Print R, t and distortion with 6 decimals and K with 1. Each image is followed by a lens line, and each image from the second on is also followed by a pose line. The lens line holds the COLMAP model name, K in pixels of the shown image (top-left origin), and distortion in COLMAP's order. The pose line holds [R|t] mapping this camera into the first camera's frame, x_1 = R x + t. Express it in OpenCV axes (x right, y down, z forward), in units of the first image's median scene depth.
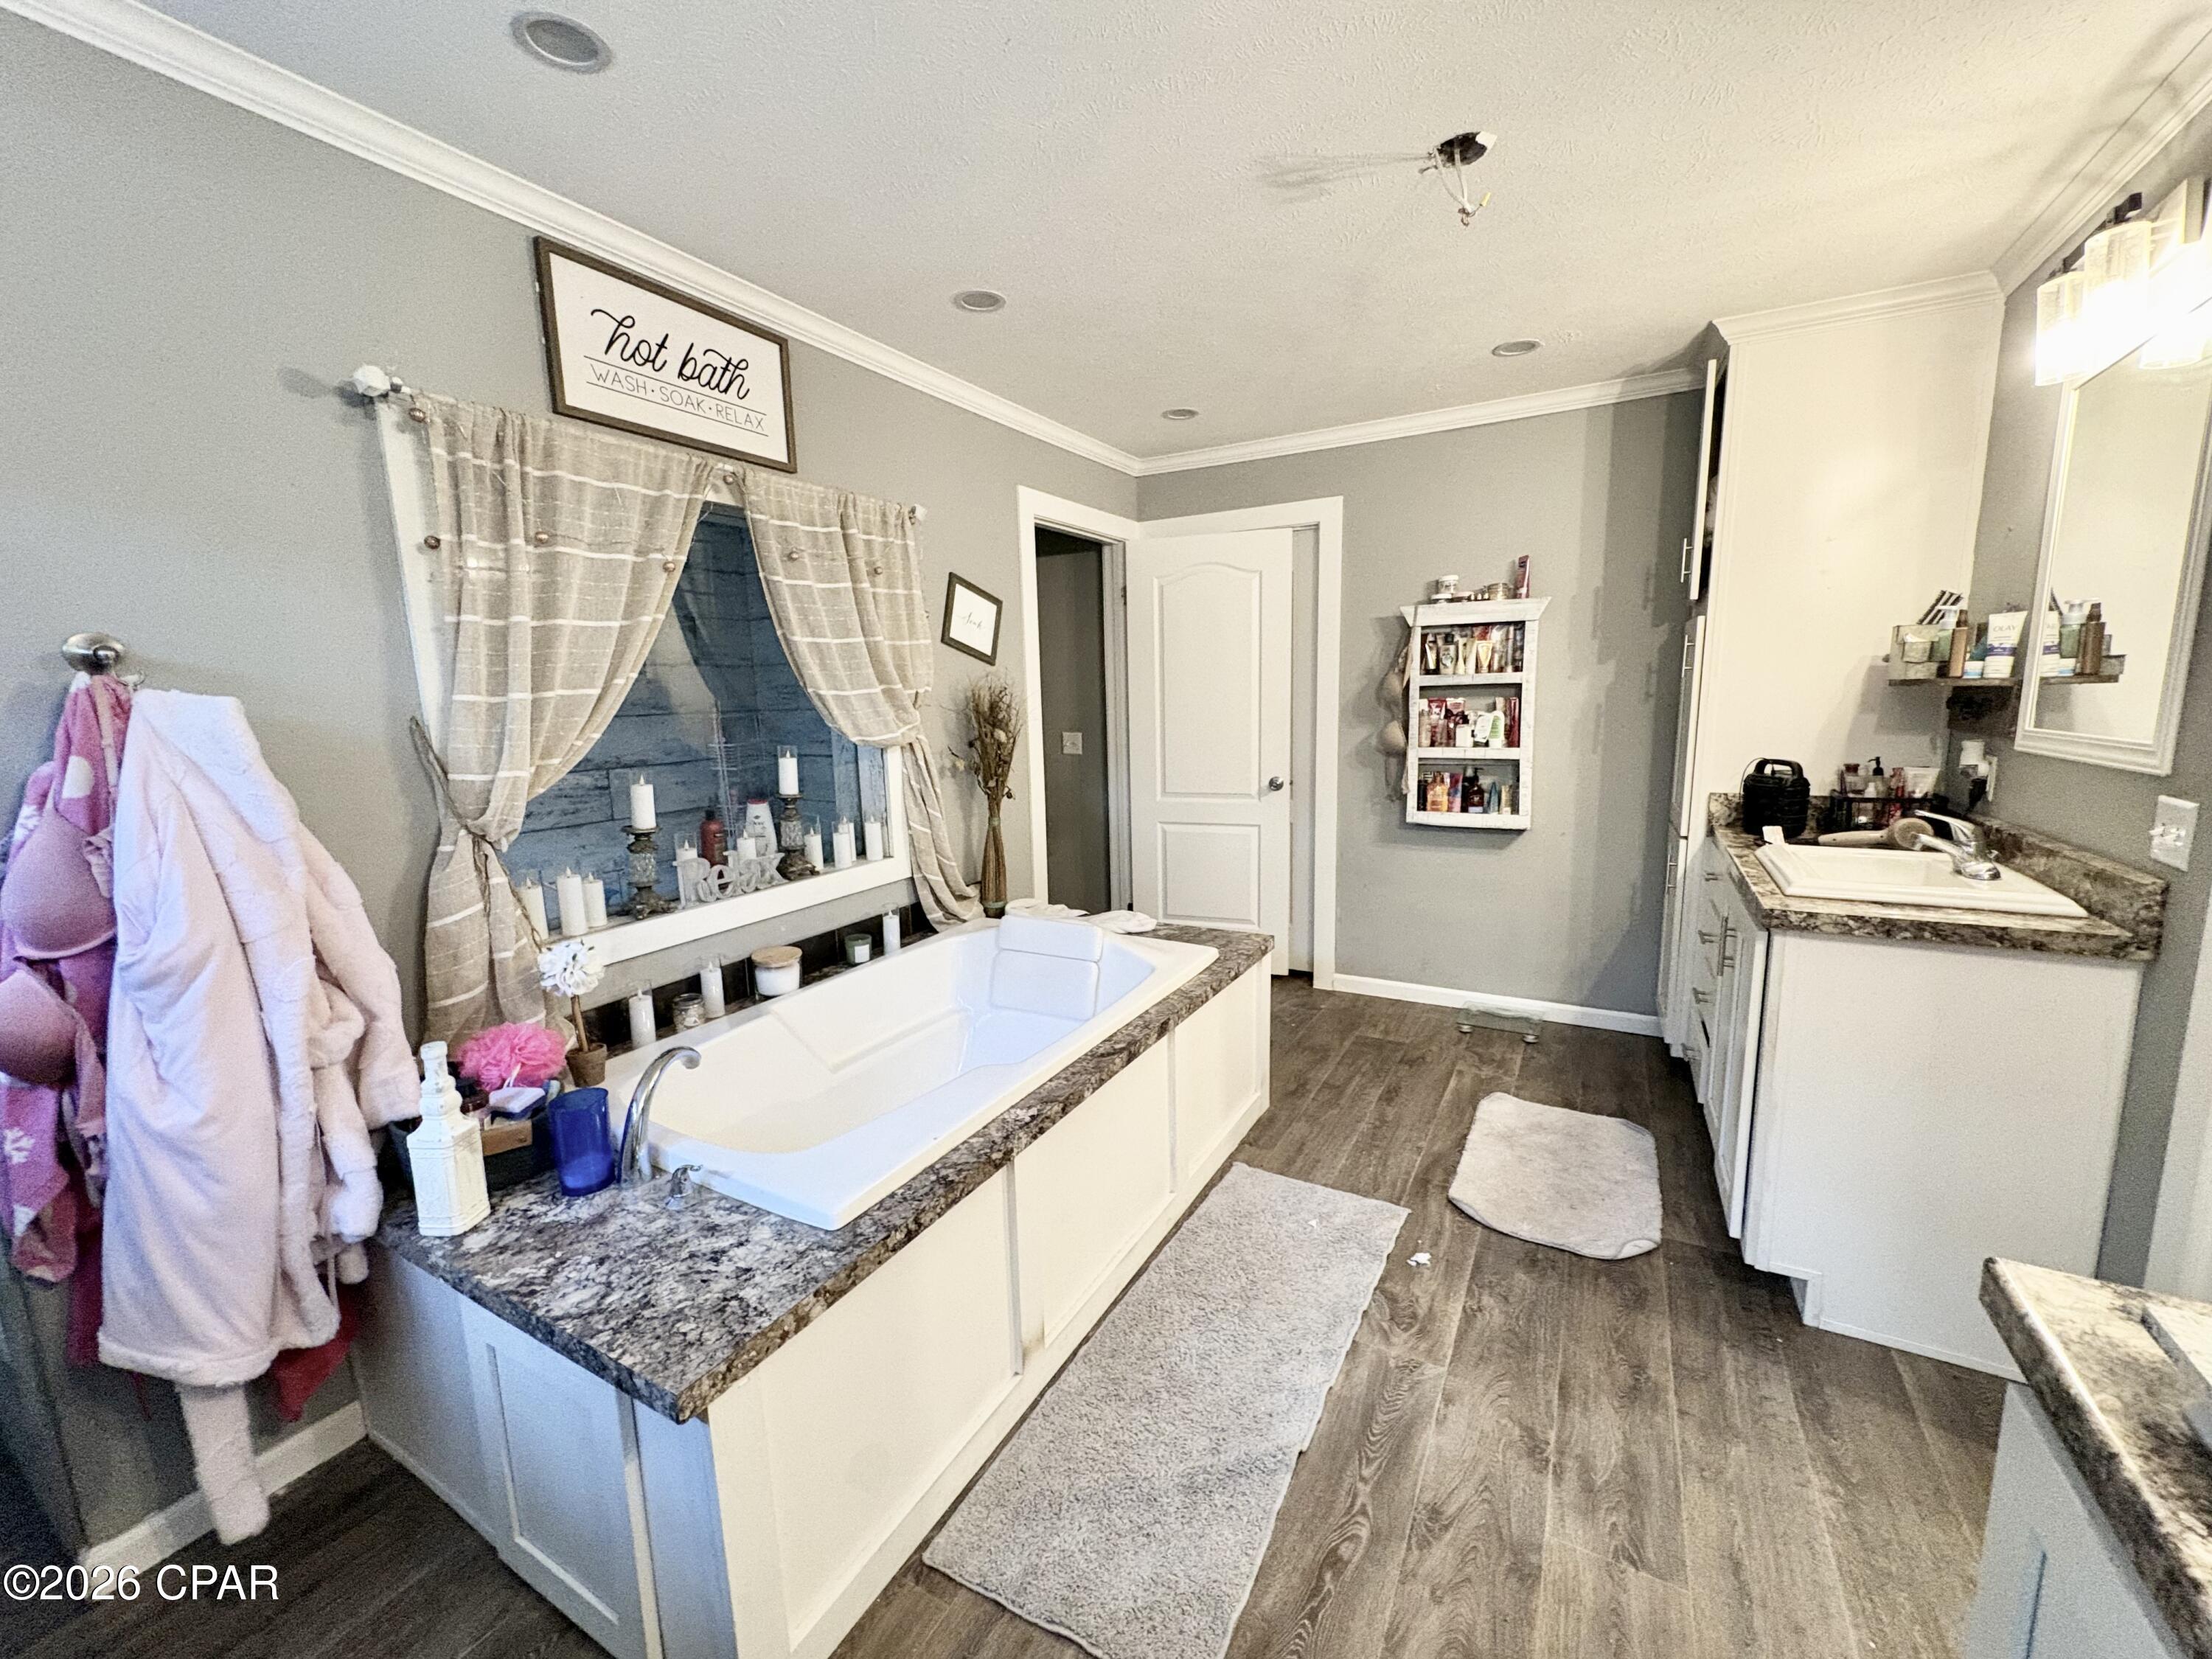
lens RADIAL K [[879.0, 0, 1106.0], [0, 879.0, 829.5], [0, 0, 1]] dist [-0.001098, 0.001032]
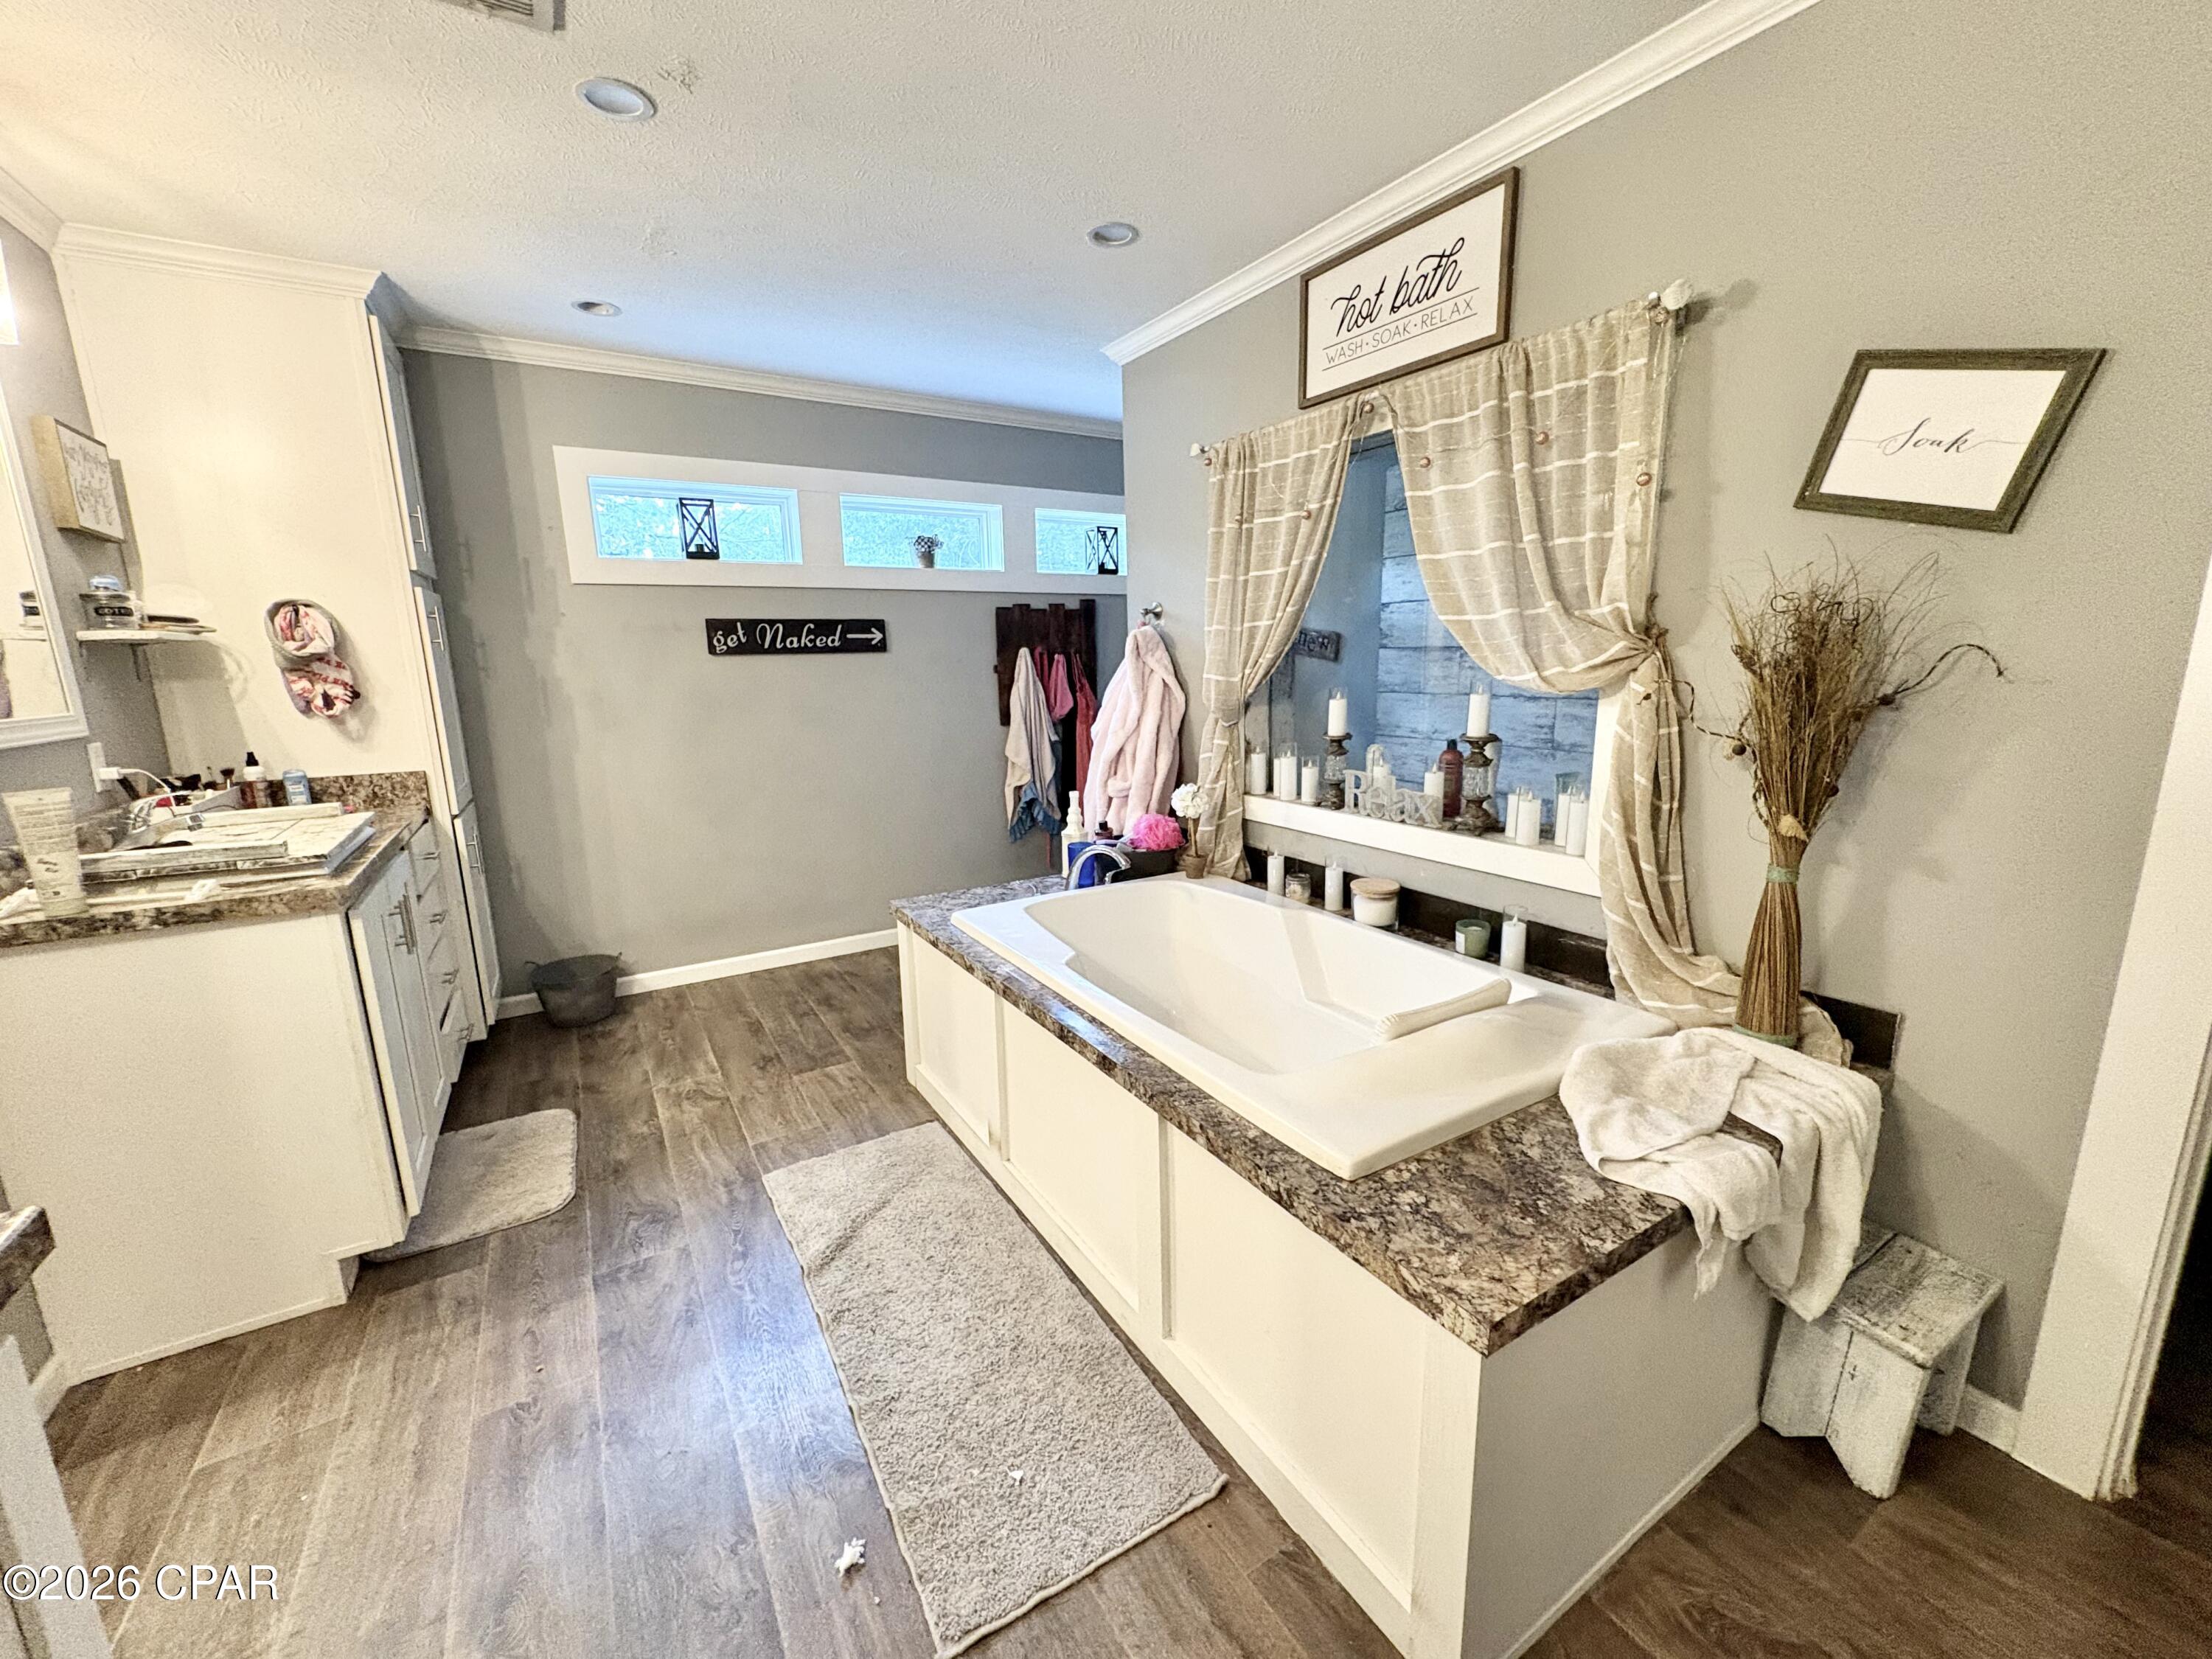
lens RADIAL K [[879.0, 0, 1106.0], [0, 879.0, 829.5], [0, 0, 1]] dist [-0.001098, 0.001032]
pose [[-0.481862, 0.205712, -0.851758, 0.510654], [-0.108407, 0.950589, 0.290910, -0.146942], [0.869515, 0.232515, -0.435752, 0.963237]]
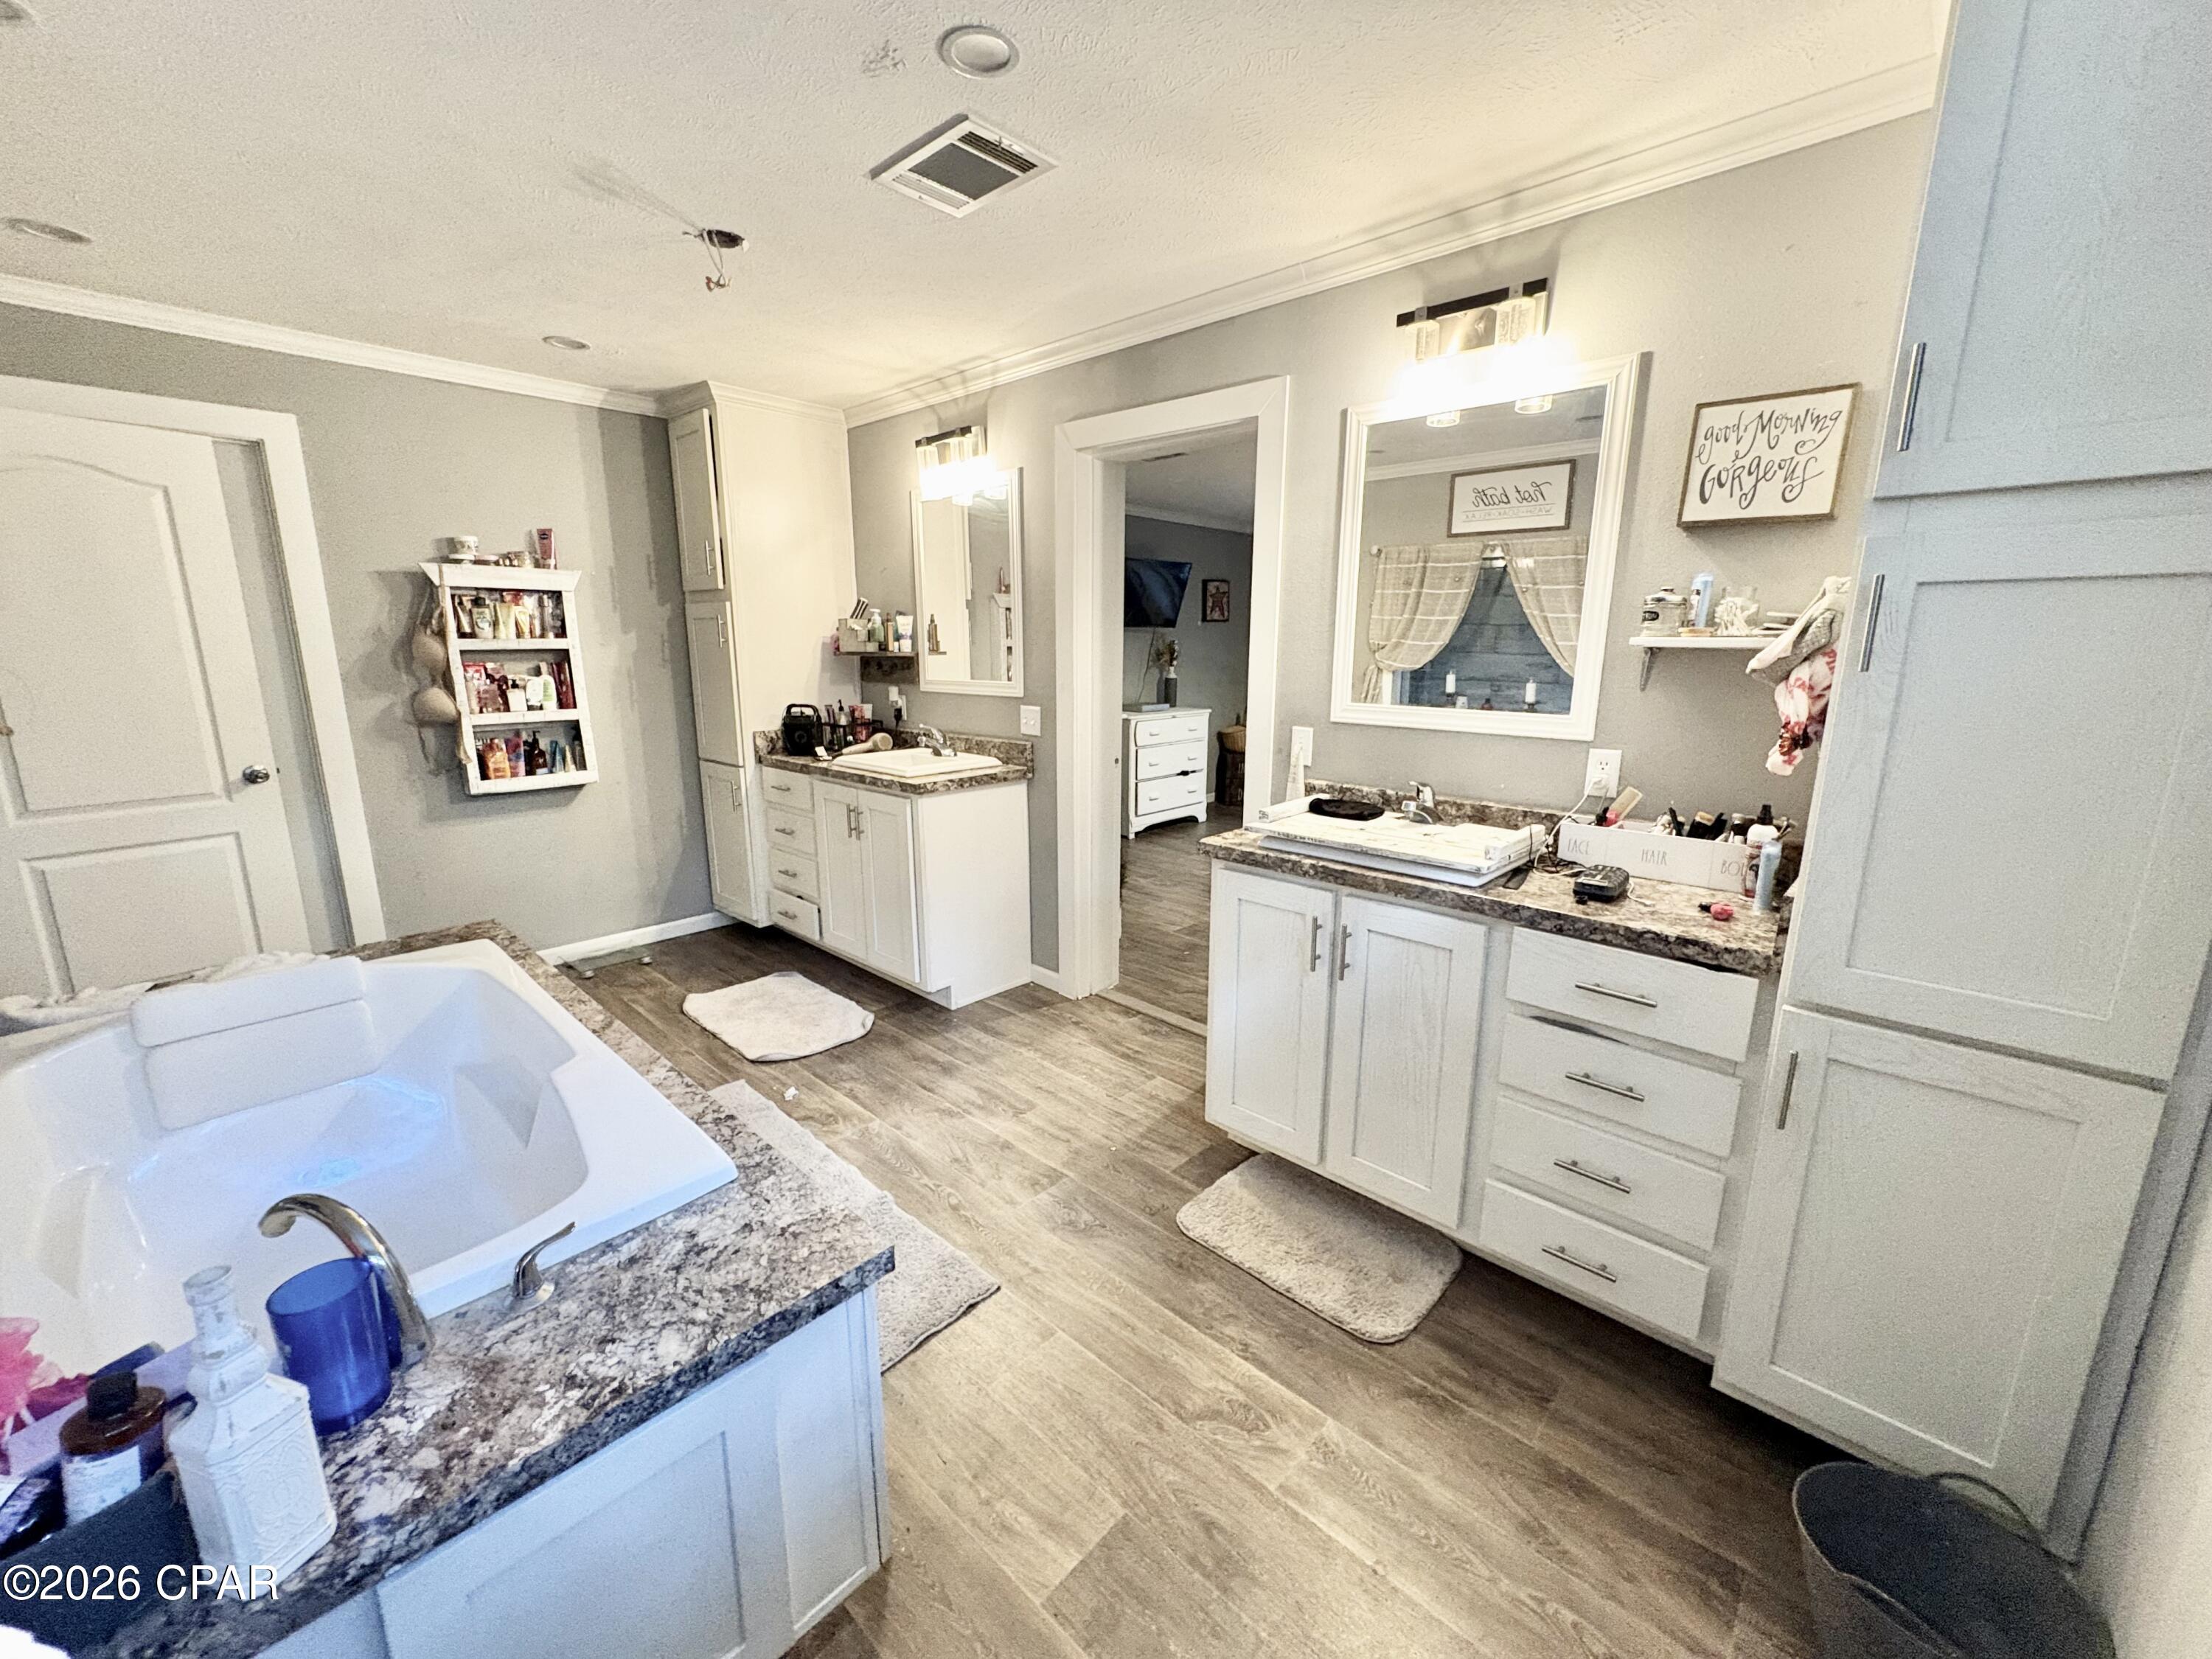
lens RADIAL K [[879.0, 0, 1106.0], [0, 879.0, 829.5], [0, 0, 1]] dist [-0.001098, 0.001032]
pose [[0.234573, -0.179789, 0.955328, -0.525227], [0.143759, 0.978358, 0.148825, -0.017223], [-0.961410, 0.102427, 0.255343, 0.127812]]
